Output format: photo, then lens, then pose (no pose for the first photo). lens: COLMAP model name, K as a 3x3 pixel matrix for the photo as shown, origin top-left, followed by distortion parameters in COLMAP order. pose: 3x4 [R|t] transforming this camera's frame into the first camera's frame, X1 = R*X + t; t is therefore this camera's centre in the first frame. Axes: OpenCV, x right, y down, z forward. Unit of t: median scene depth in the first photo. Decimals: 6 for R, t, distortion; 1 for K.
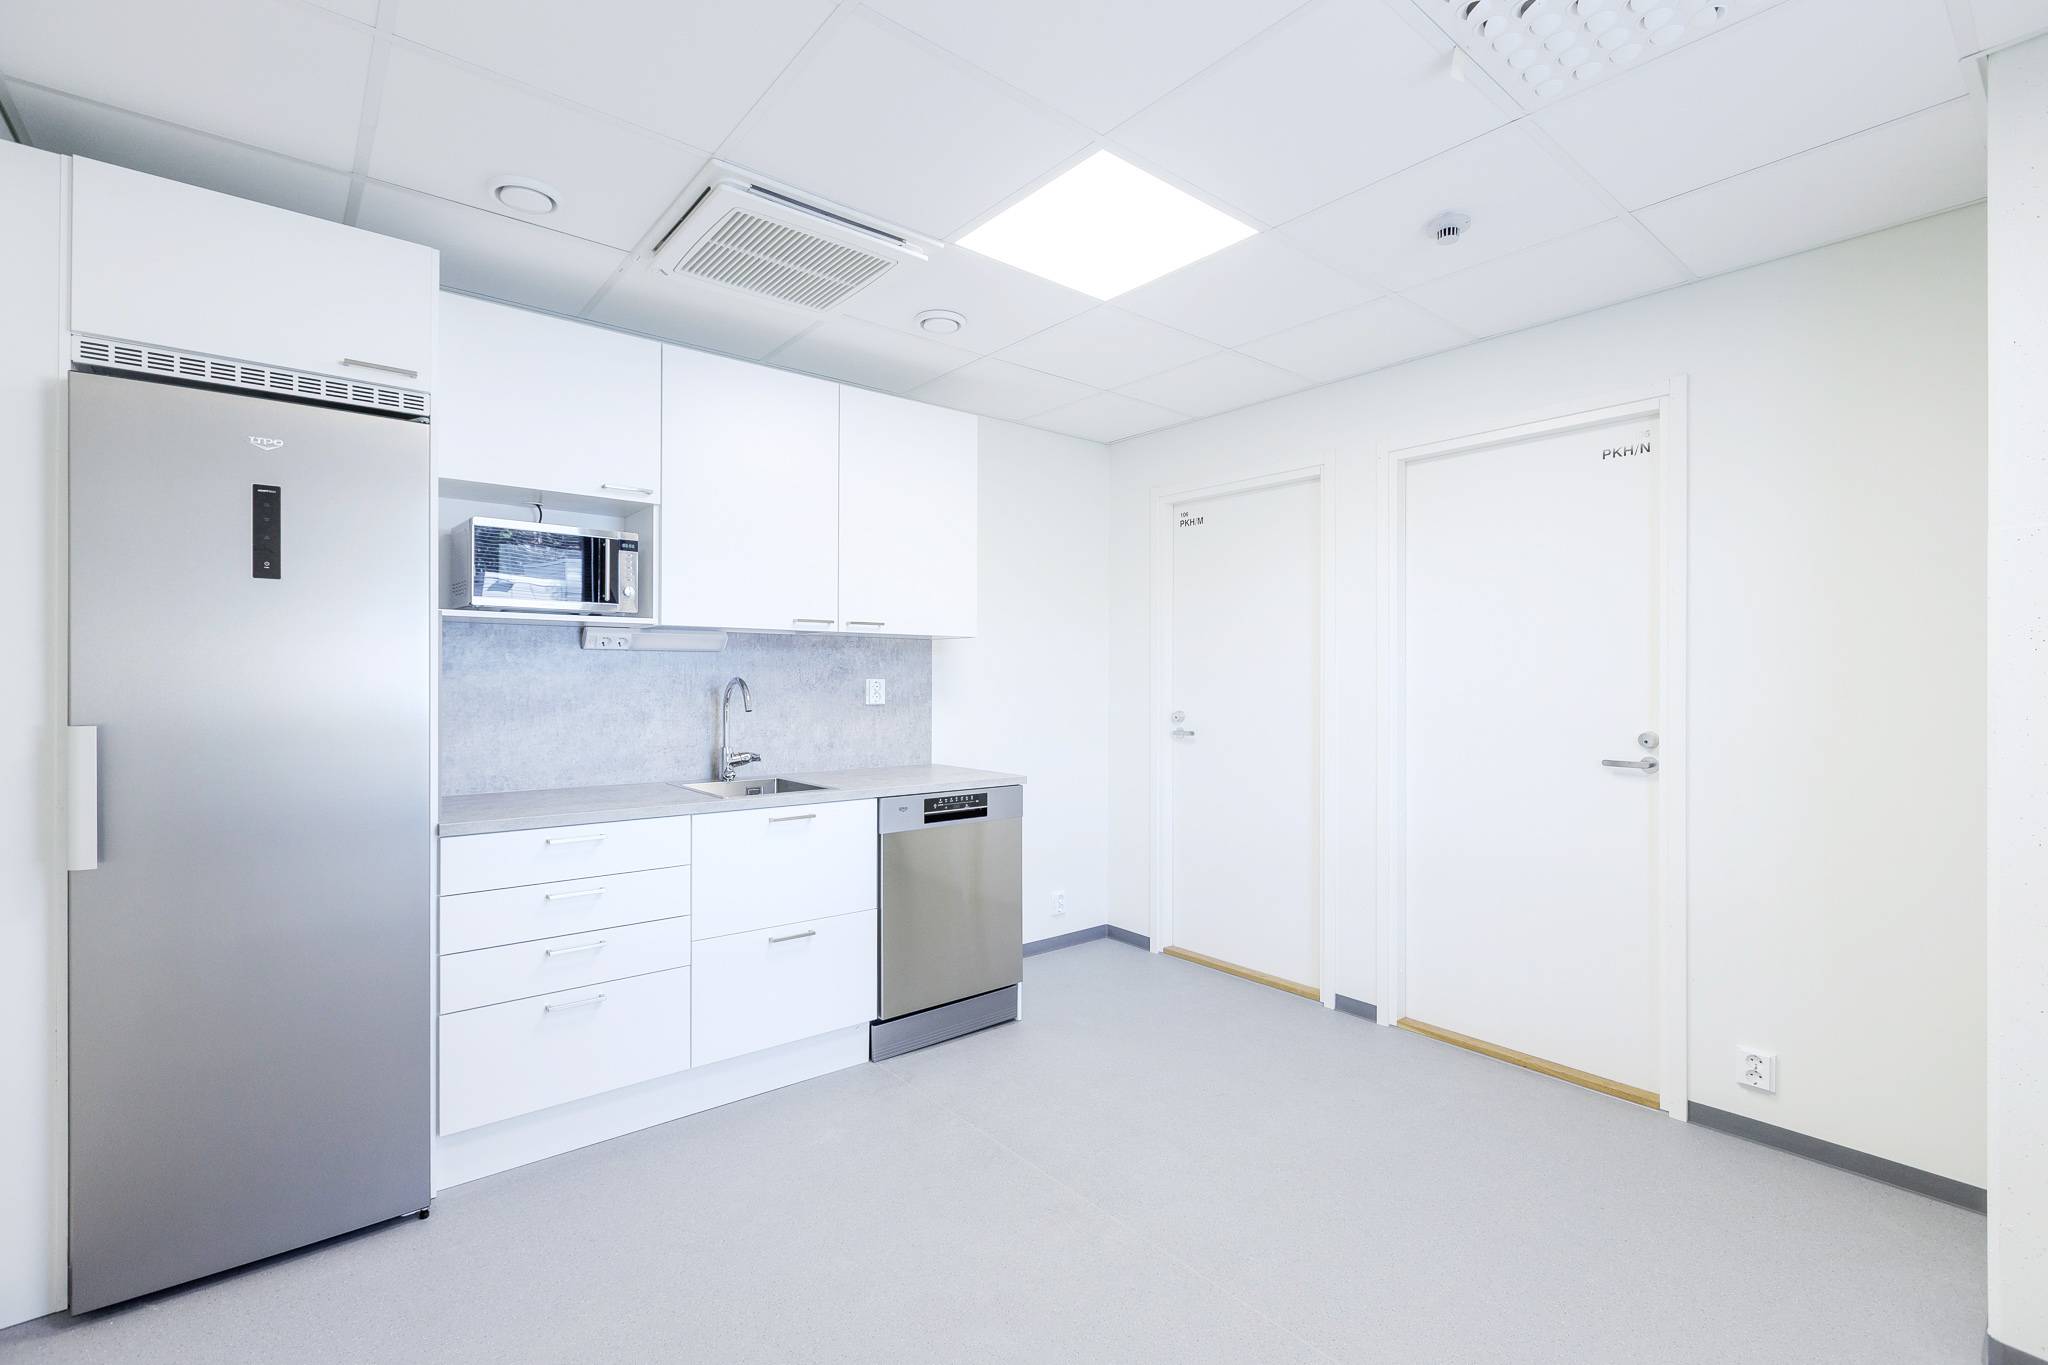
lens RADIAL K [[920.2, 0, 1030.5], [0, 920.2, 665.6], [0, 0, 1]] dist [-0.000464, -0.000055]
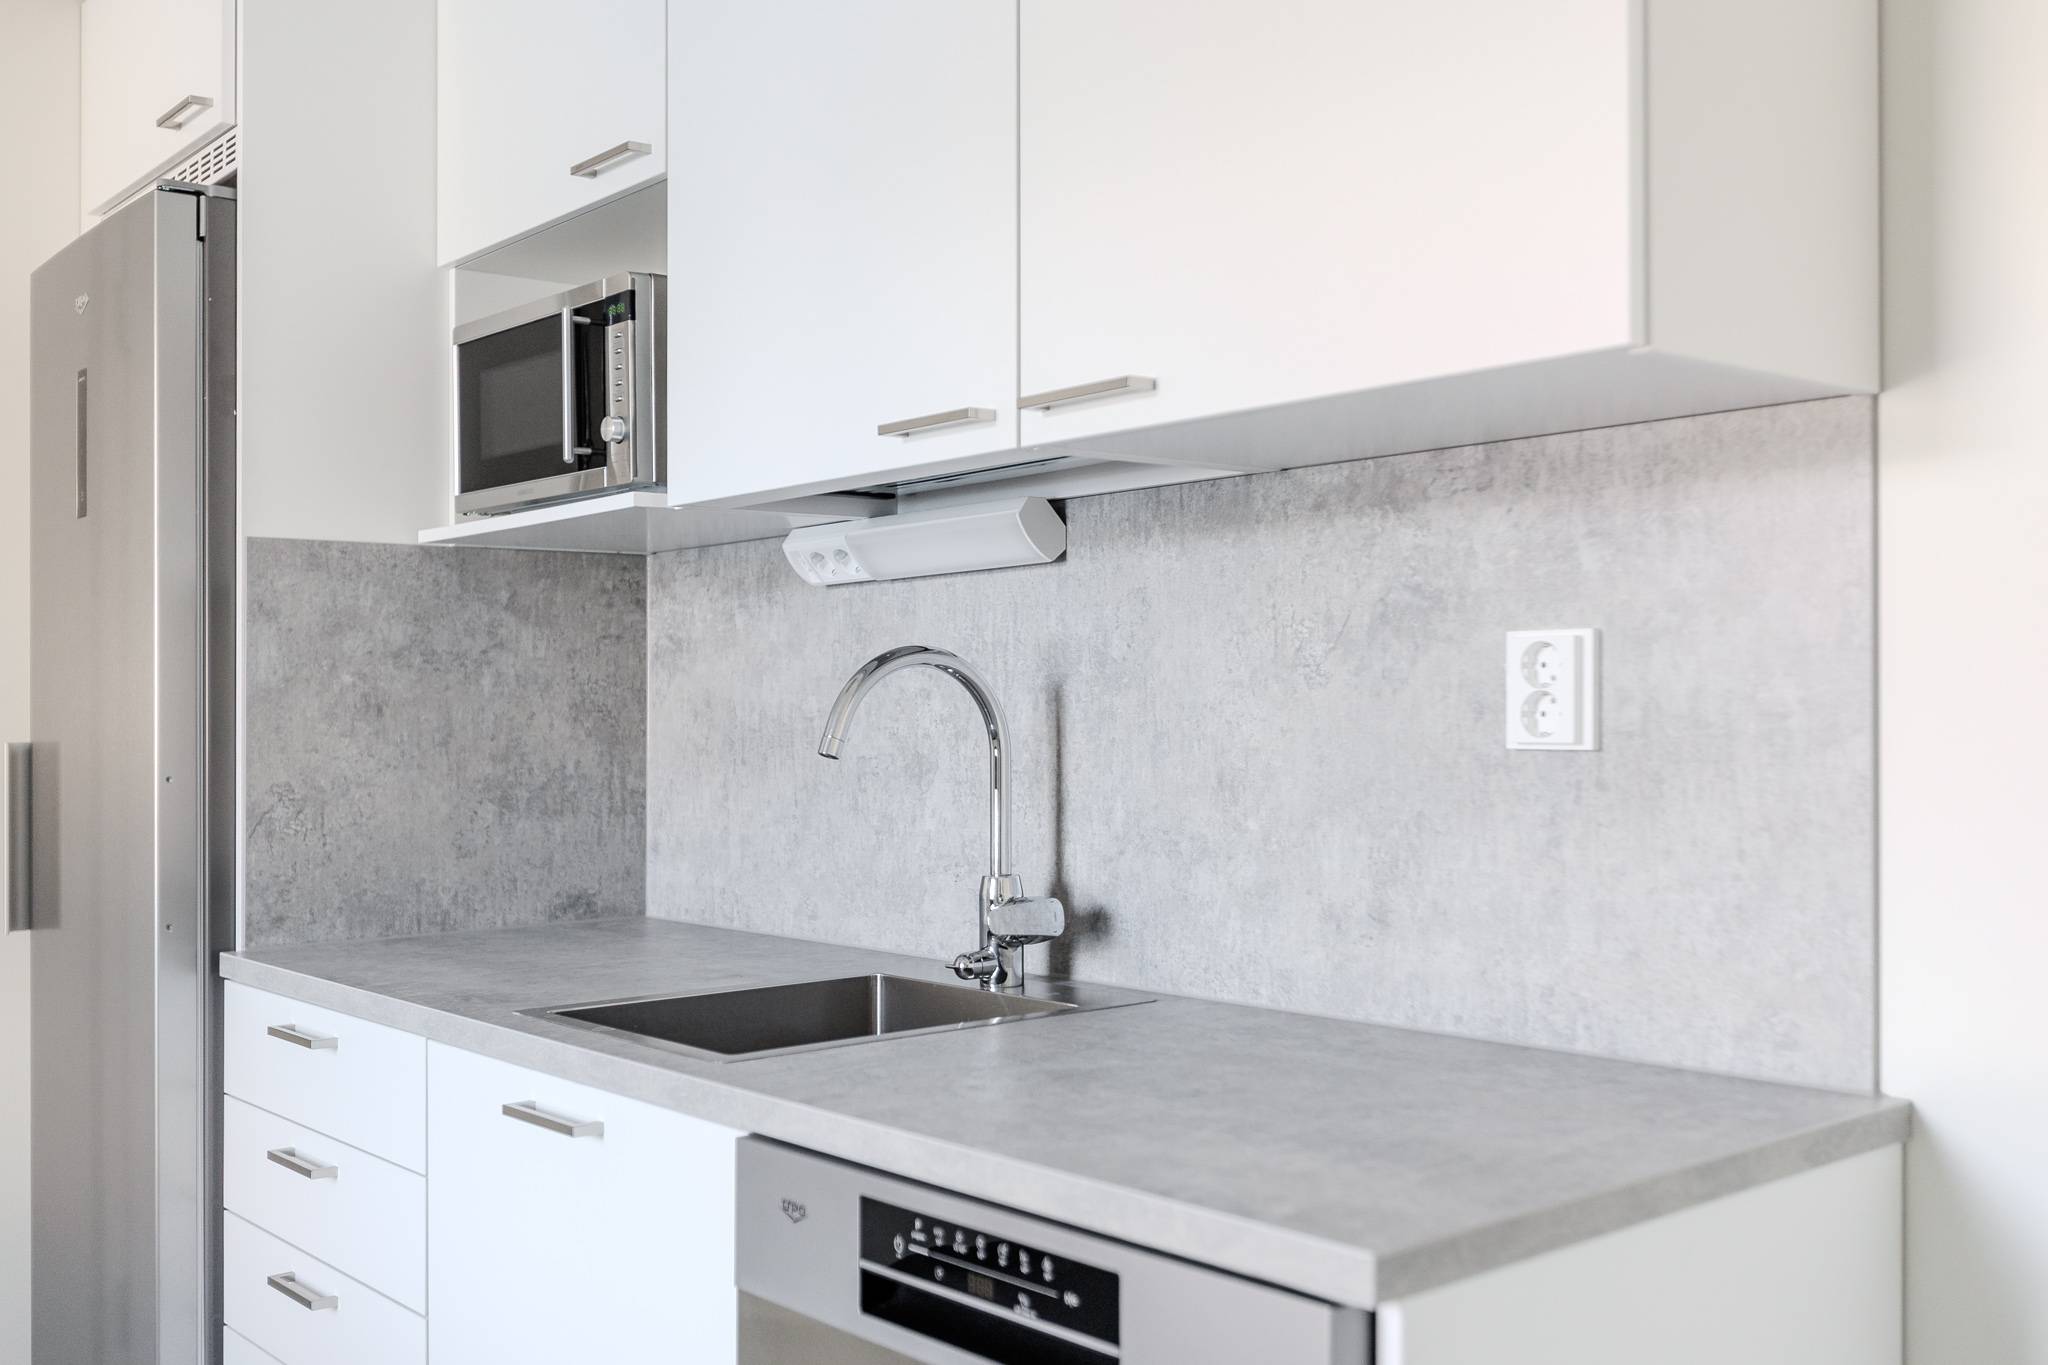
lens RADIAL K [[1987.7, 0, 1025.4], [0, 1987.7, 694.4], [0, 0, 1]] dist [-0.026073, 0.000000]
pose [[0.005266, -0.011221, -0.999923, 0.336096], [0.025117, 0.999623, -0.011086, 0.037042], [0.999671, -0.025057, 0.005546, 1.033388]]
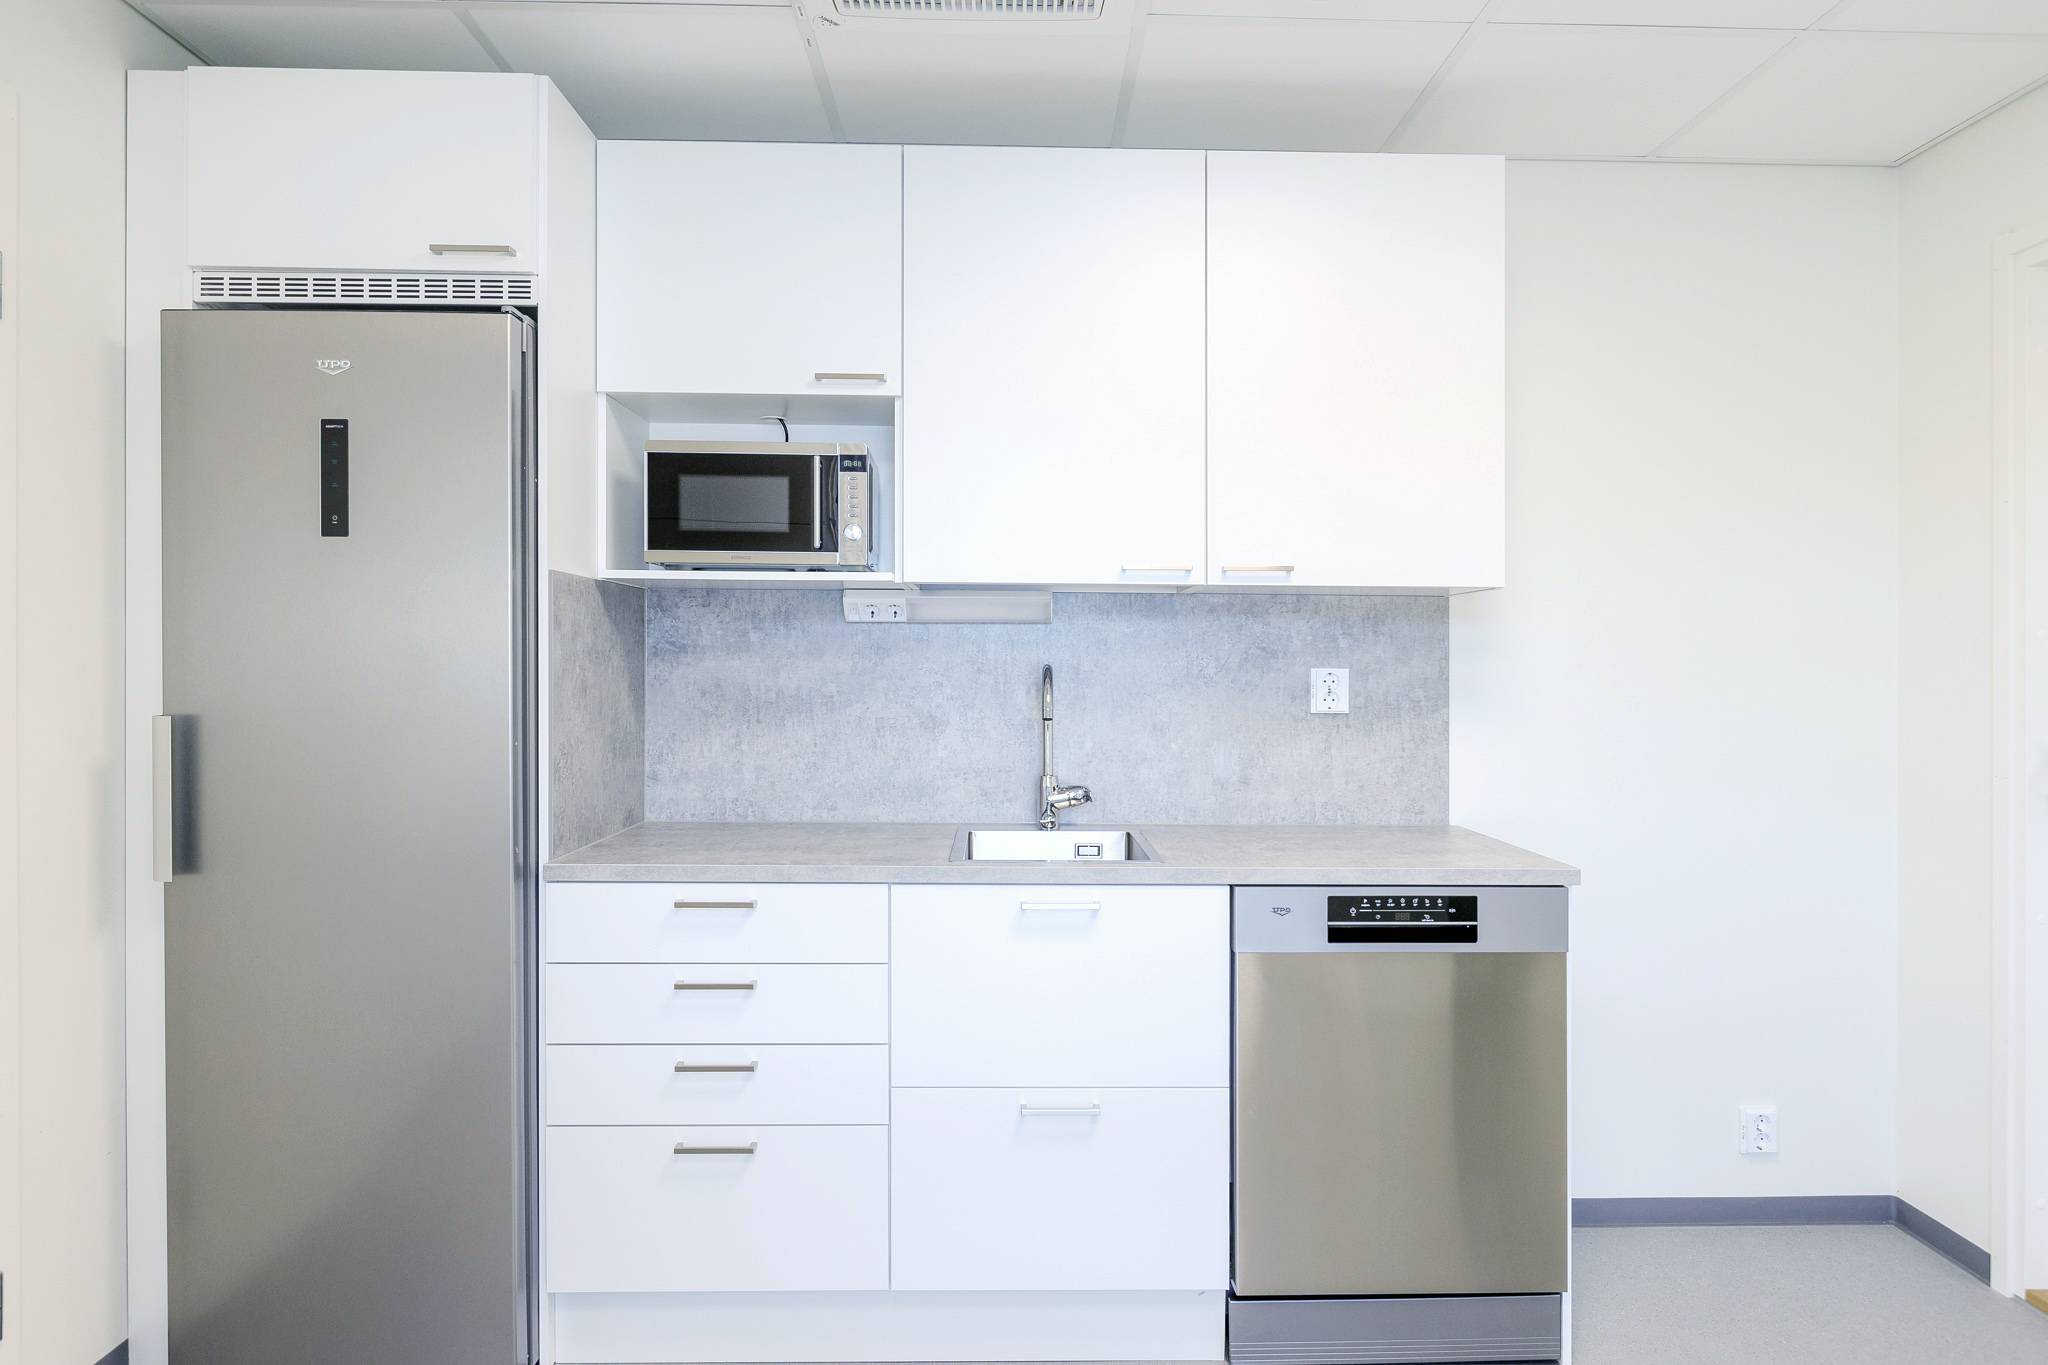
lens RADIAL K [[1284.5, 0, 1026.9], [0, 1284.5, 654.5], [0, 0, 1]] dist [0.000358, -0.000186]
pose [[0.785478, -0.001506, -0.618888, 0.203971], [0.003810, 0.999990, 0.002401, 0.004115], [0.618878, -0.004244, 0.785476, 0.313823]]
